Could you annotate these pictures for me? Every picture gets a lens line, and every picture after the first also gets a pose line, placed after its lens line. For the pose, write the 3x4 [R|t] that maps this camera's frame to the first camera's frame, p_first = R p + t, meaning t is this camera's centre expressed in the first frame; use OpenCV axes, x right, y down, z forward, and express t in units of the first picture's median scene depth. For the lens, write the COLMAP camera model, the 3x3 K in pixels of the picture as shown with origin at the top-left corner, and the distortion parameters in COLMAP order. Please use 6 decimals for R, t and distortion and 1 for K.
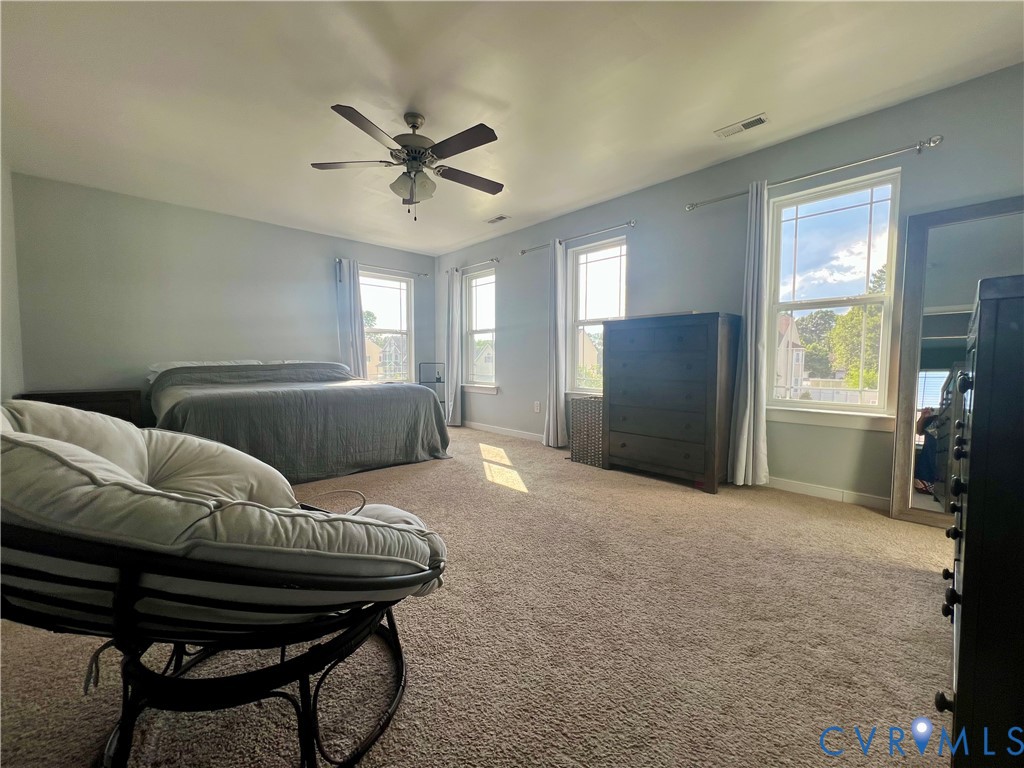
lens RADIAL K [[410.9, 0, 513.5], [0, 410.9, 382.0], [0, 0, 1]] dist [-0.002391, 0.000414]
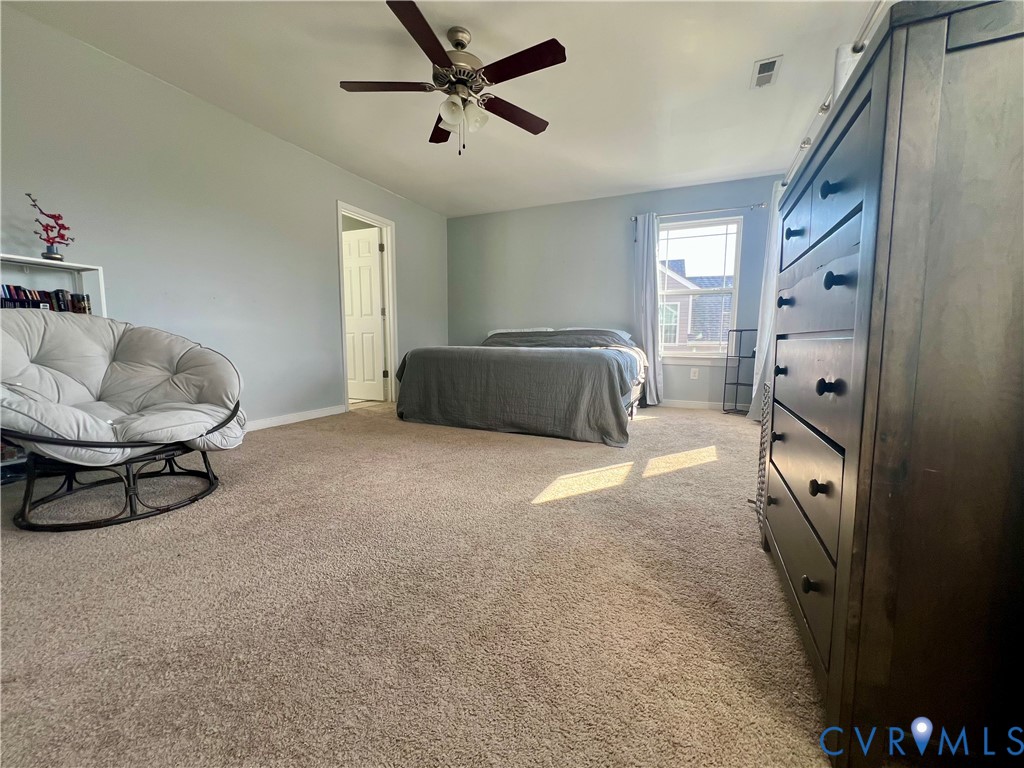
lens RADIAL K [[410.9, 0, 514.2], [0, 410.9, 383.0], [0, 0, 1]] dist [-0.002391, 0.000414]
pose [[0.387047, 0.093522, -0.917305, 0.509402], [-0.055439, 0.995403, 0.078093, 0.020350], [0.920392, 0.020629, 0.390453, 0.584948]]
